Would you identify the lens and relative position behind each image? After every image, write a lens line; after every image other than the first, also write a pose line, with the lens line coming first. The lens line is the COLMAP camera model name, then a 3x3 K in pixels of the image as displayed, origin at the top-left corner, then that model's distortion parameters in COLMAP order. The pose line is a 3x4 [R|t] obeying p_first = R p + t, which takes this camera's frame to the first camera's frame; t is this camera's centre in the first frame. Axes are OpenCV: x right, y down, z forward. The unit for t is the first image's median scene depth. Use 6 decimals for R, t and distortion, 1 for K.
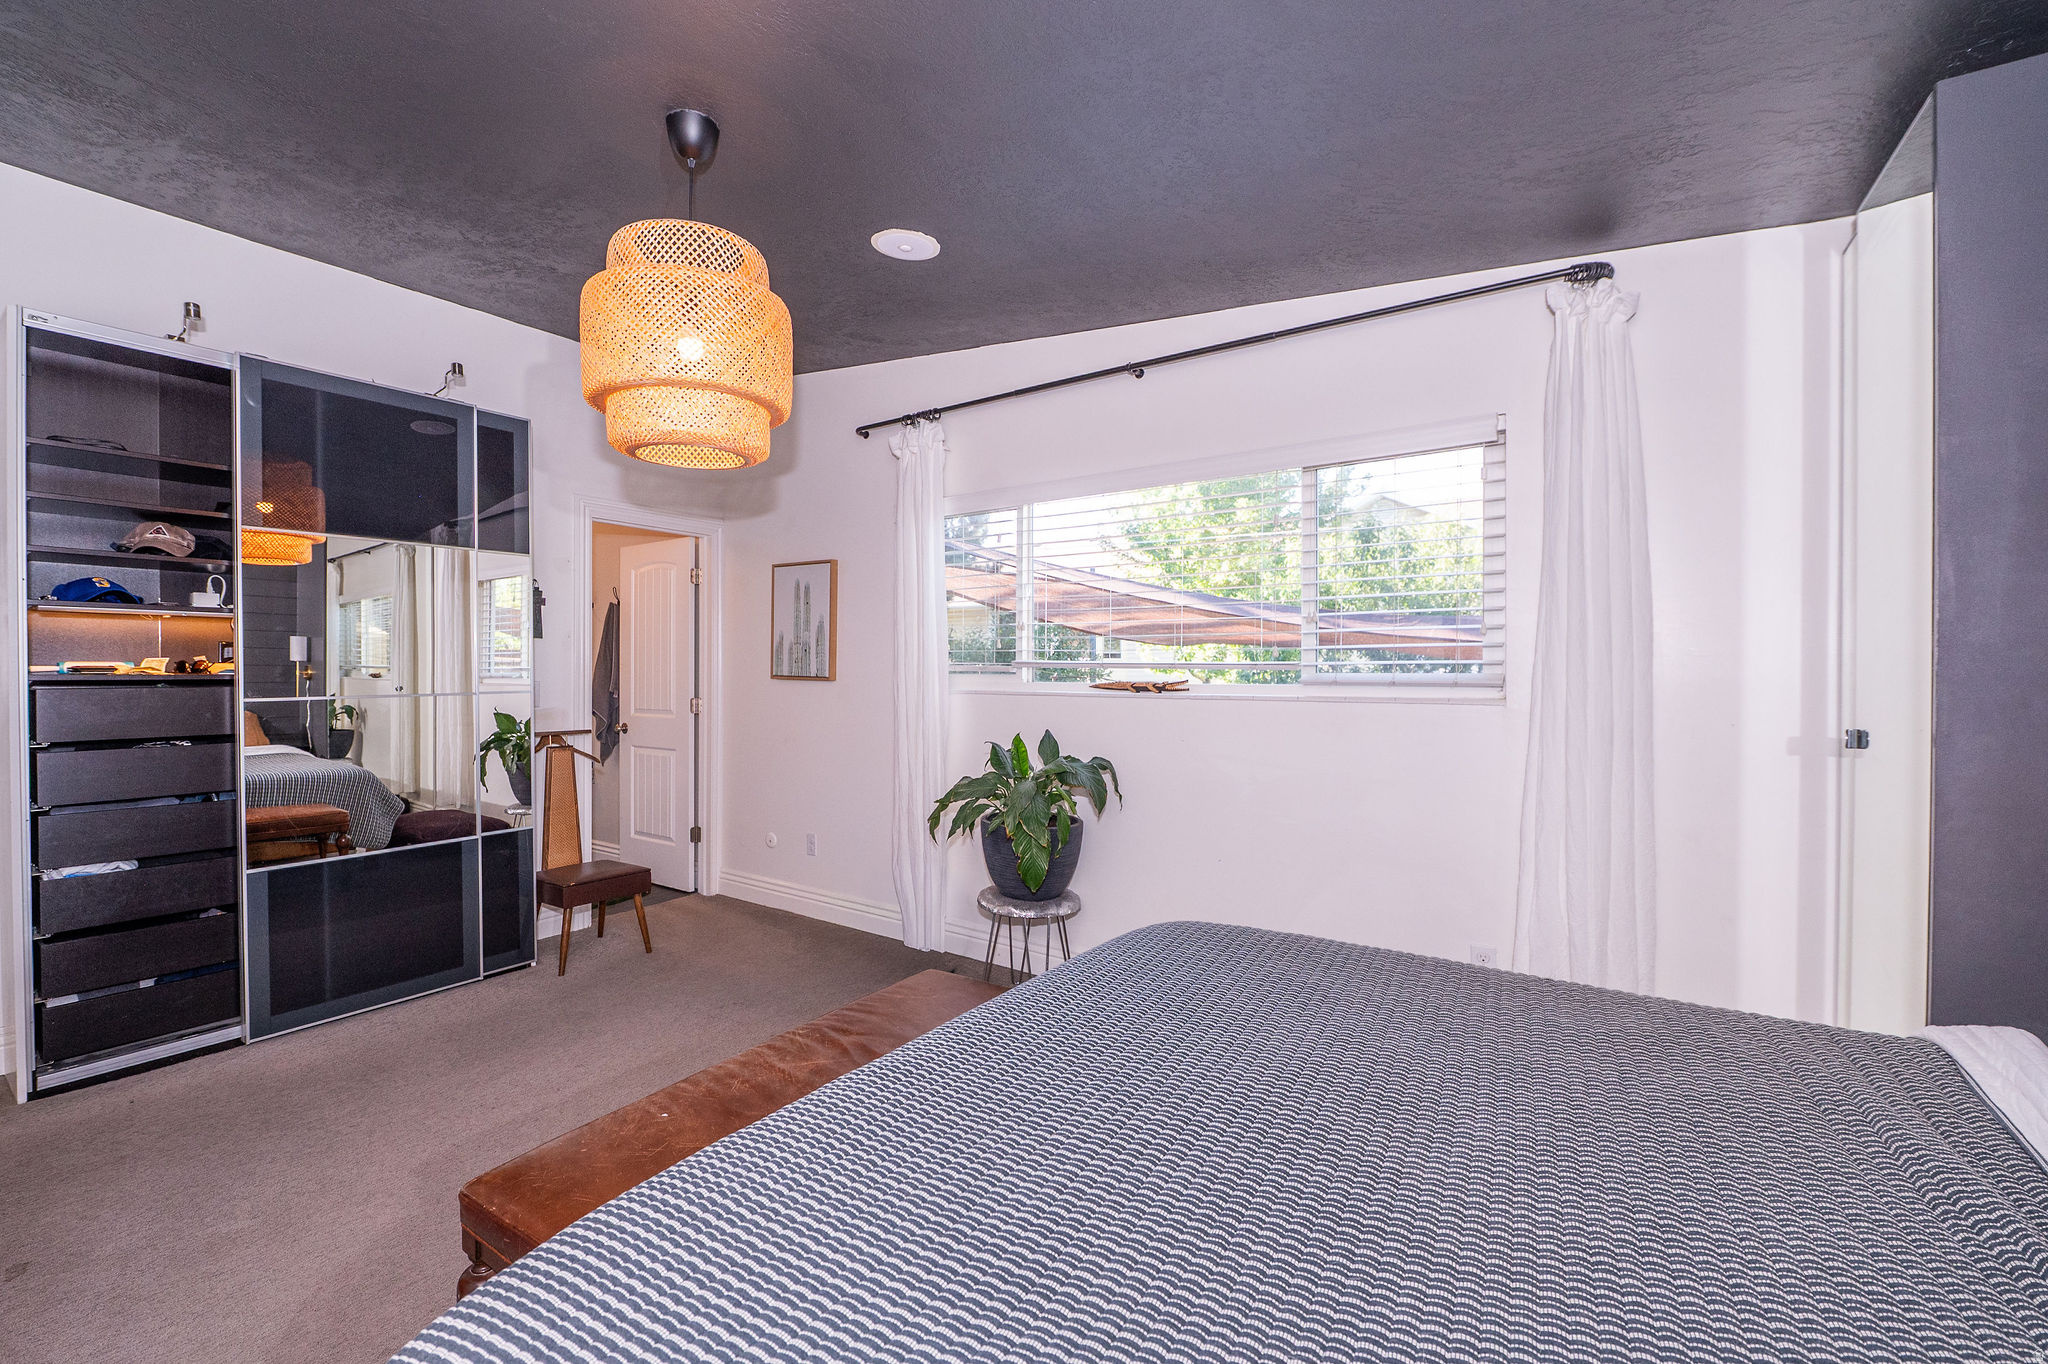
lens RADIAL K [[830.9, 0, 1027.6], [0, 830.9, 678.3], [0, 0, 1]] dist [-0.008739, -0.000833]
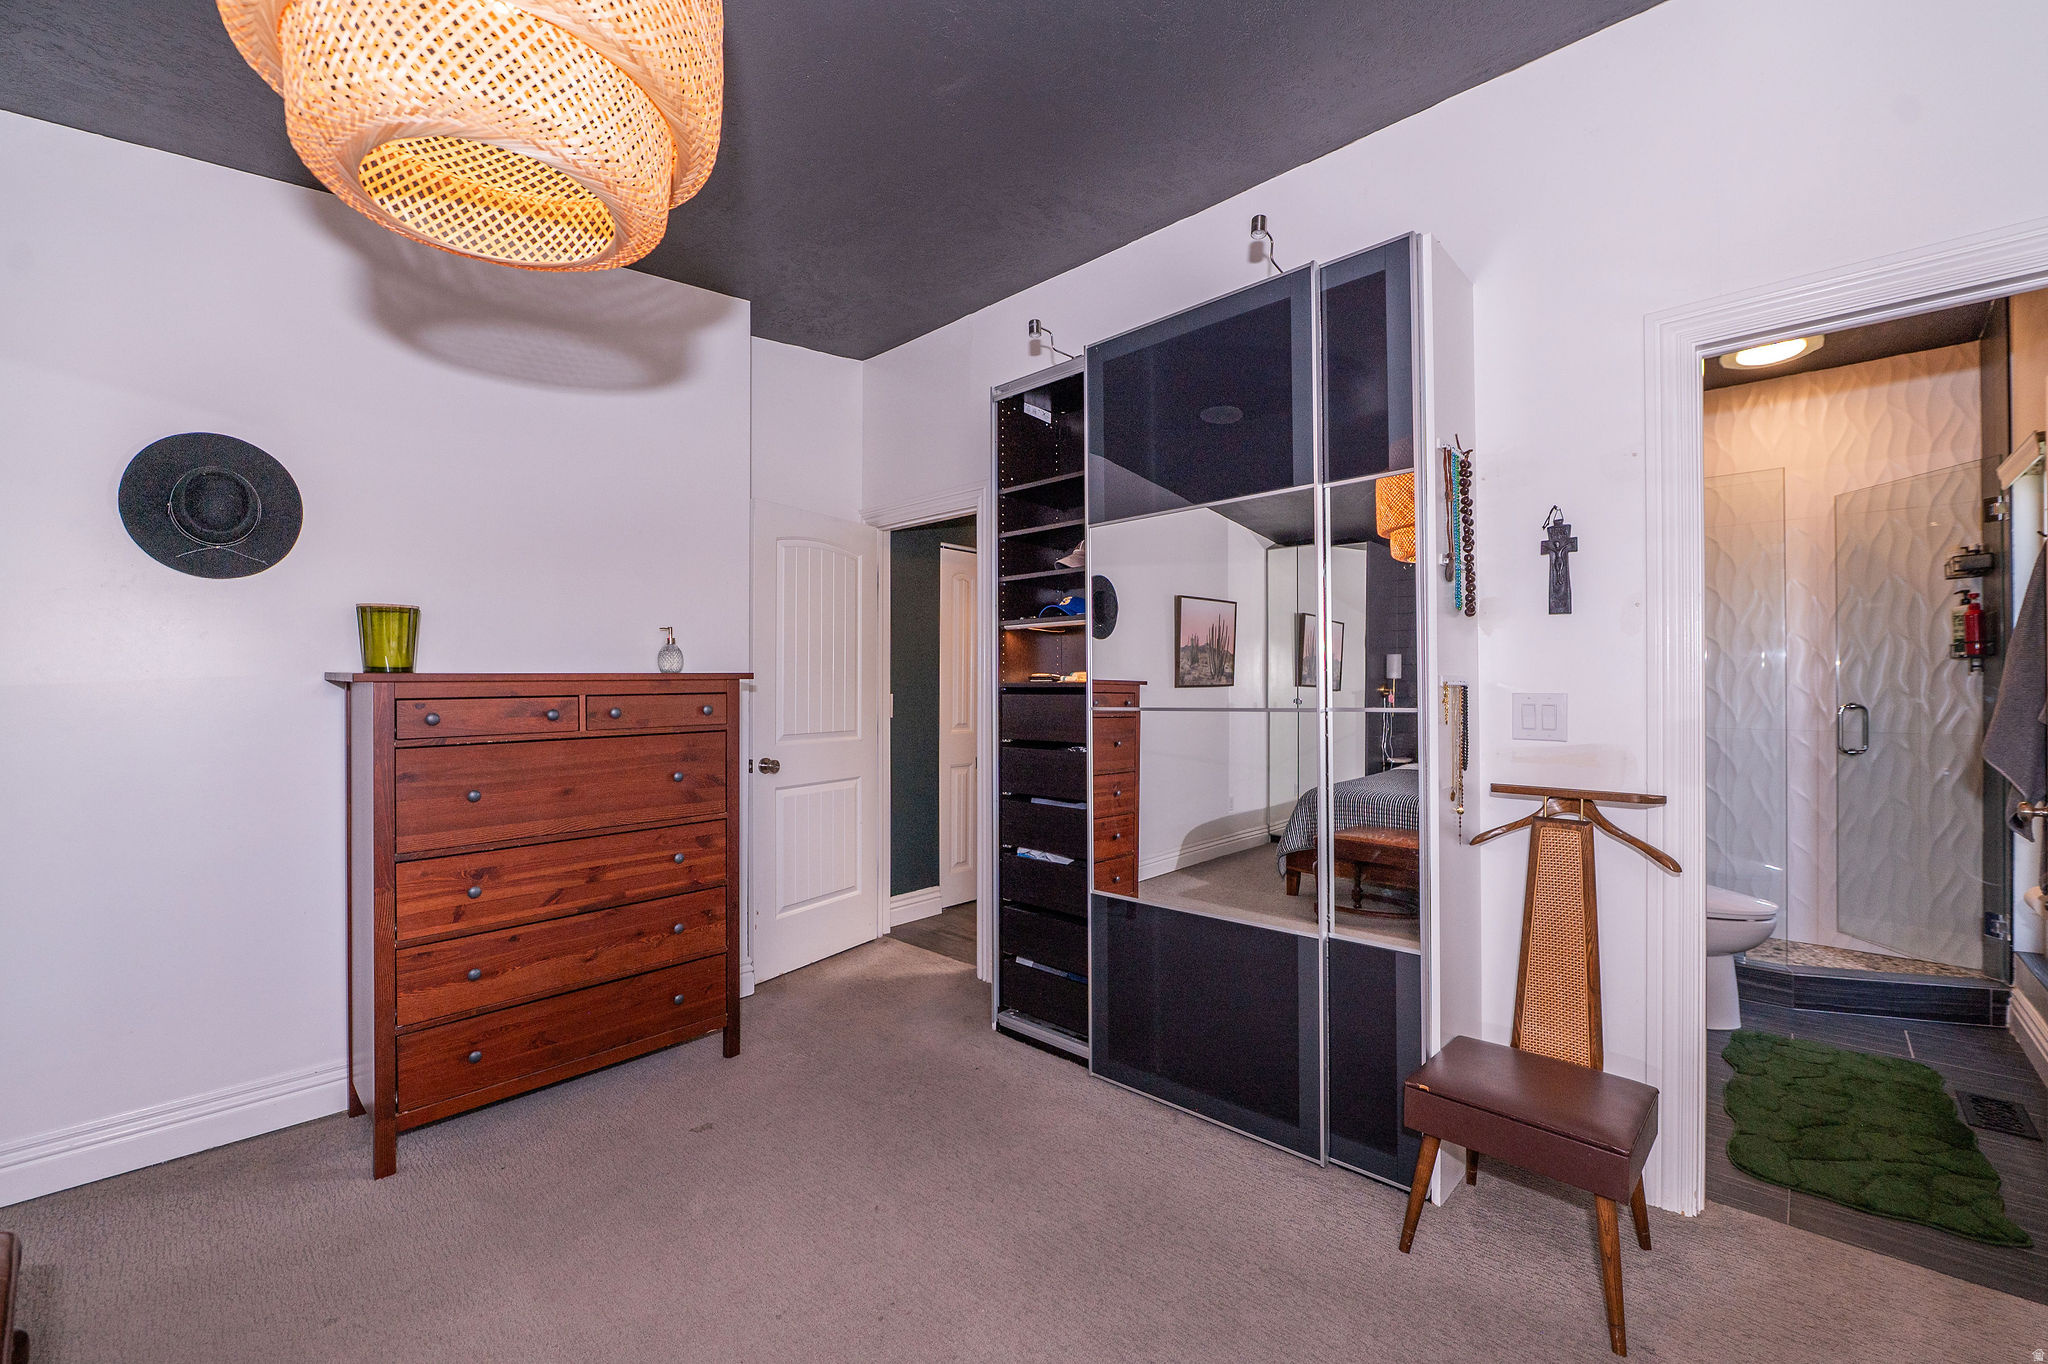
lens RADIAL K [[830.9, 0, 1027.6], [0, 830.9, 678.3], [0, 0, 1]] dist [-0.008739, -0.000833]
pose [[-0.201083, -0.001359, -0.979573, 0.007118], [-0.003115, 0.999995, -0.000748, -0.007510], [0.979569, 0.002901, -0.201086, 1.095409]]
